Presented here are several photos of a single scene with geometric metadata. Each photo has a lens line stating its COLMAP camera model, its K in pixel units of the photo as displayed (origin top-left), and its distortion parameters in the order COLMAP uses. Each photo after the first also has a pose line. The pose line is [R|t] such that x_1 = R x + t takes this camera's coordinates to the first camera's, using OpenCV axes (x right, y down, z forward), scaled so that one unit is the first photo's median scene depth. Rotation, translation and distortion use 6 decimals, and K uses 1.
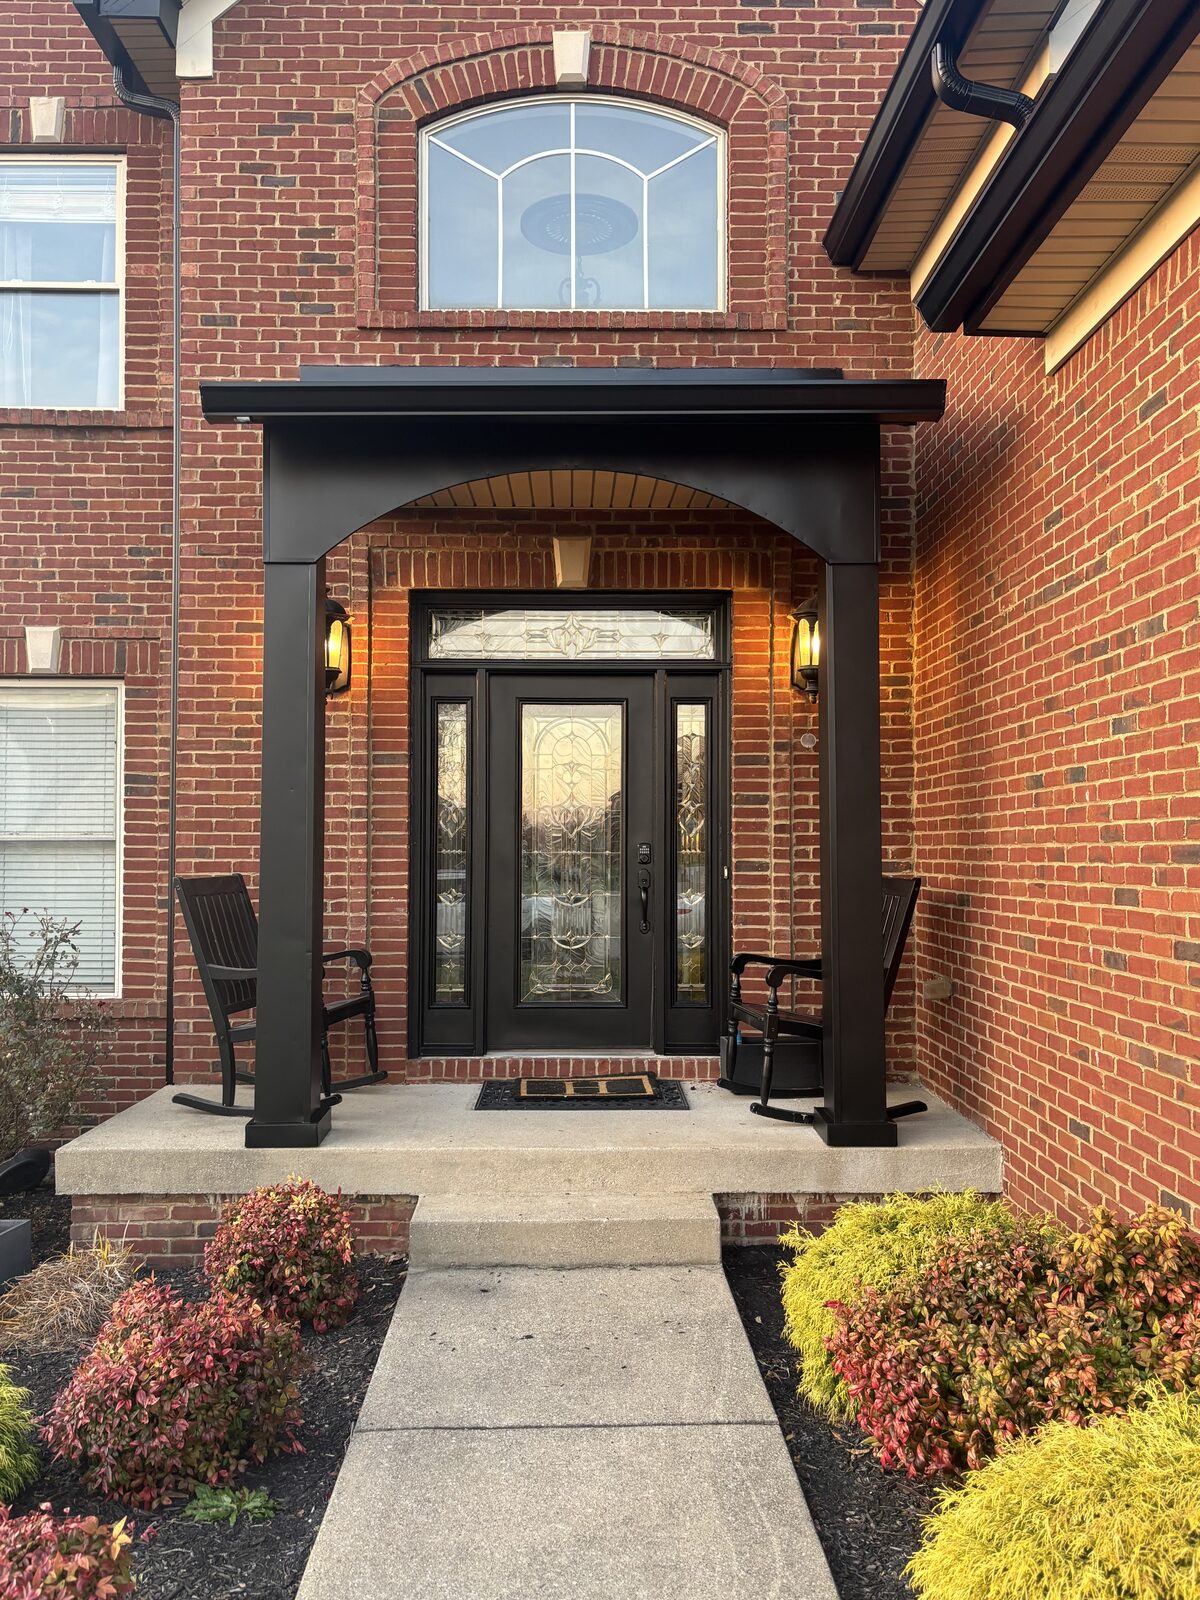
lens RADIAL K [[1132.0, 0, 600.0], [0, 1132.0, 800.0], [0, 0, 1]] dist [0.039239, -0.047013]
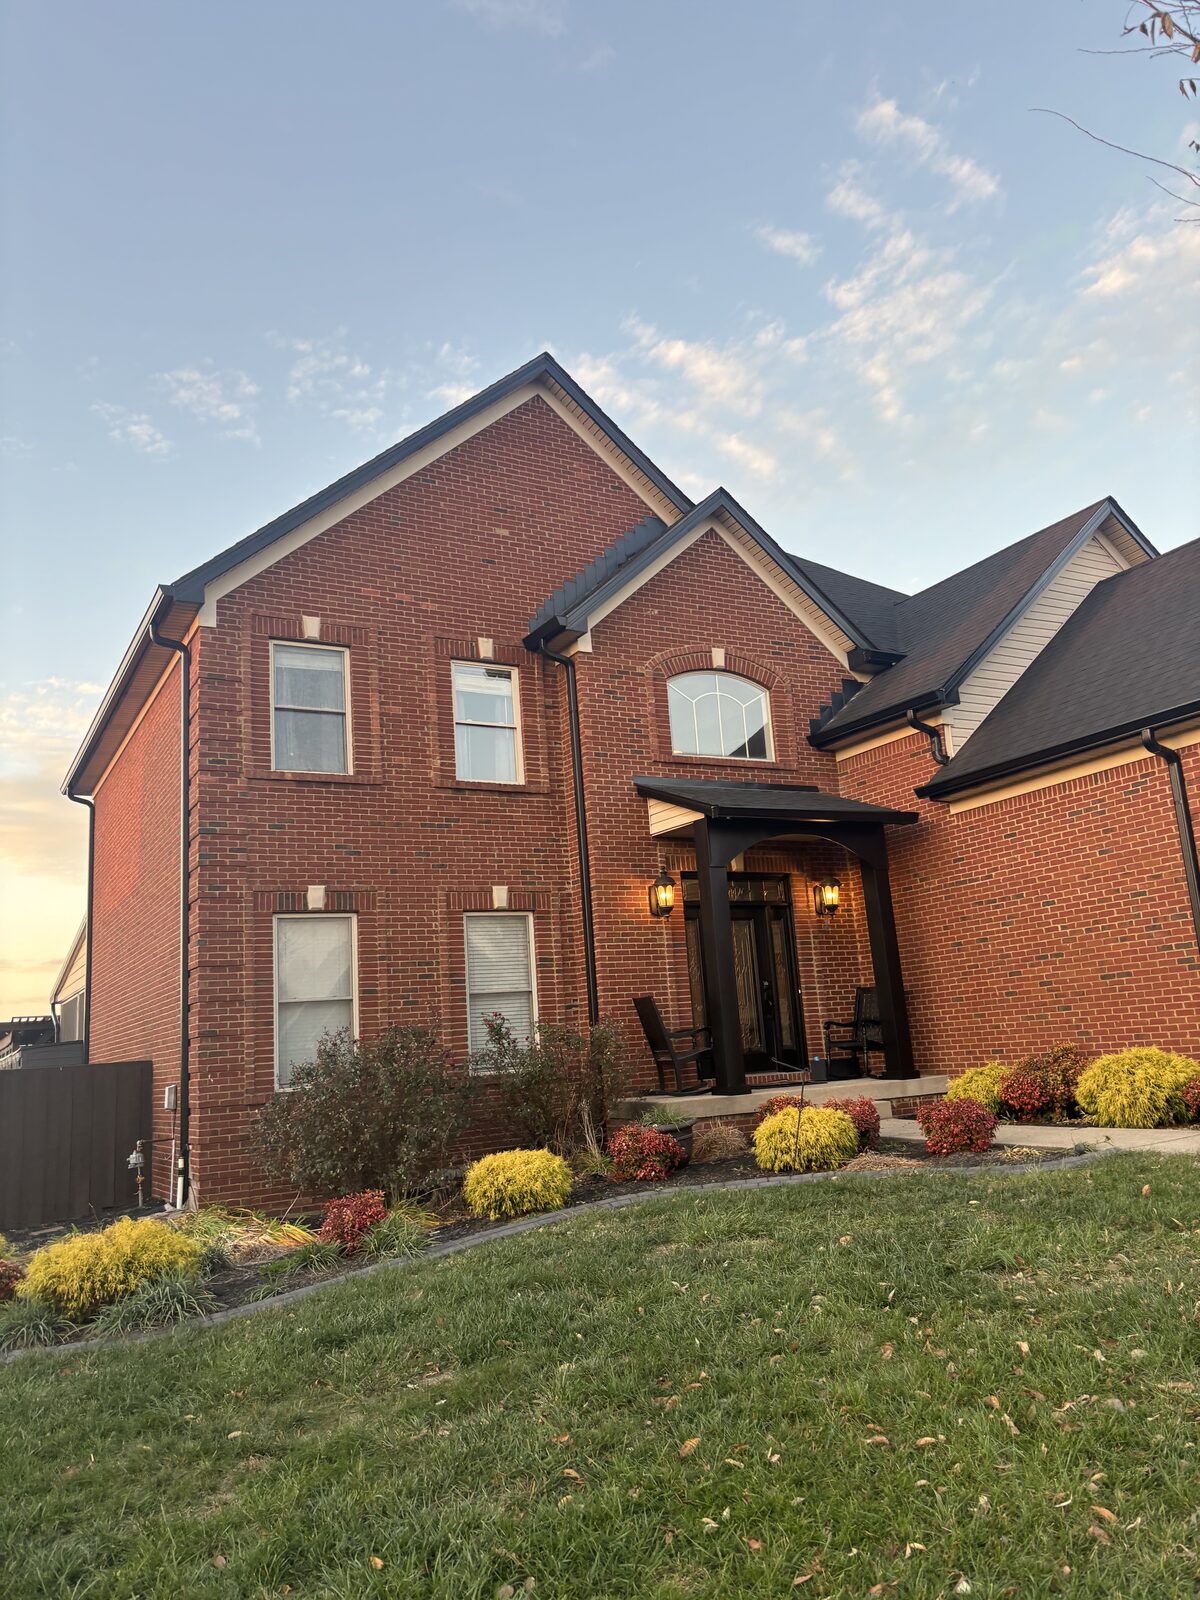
lens RADIAL K [[1132.0, 0, 600.0], [0, 1132.0, 800.0], [0, 0, 1]] dist [0.039239, -0.047013]
pose [[0.888677, 0.039940, 0.456791, -1.356962], [0.057047, 0.978829, -0.196569, 0.114501], [-0.454971, 0.200745, 0.867584, -0.944443]]
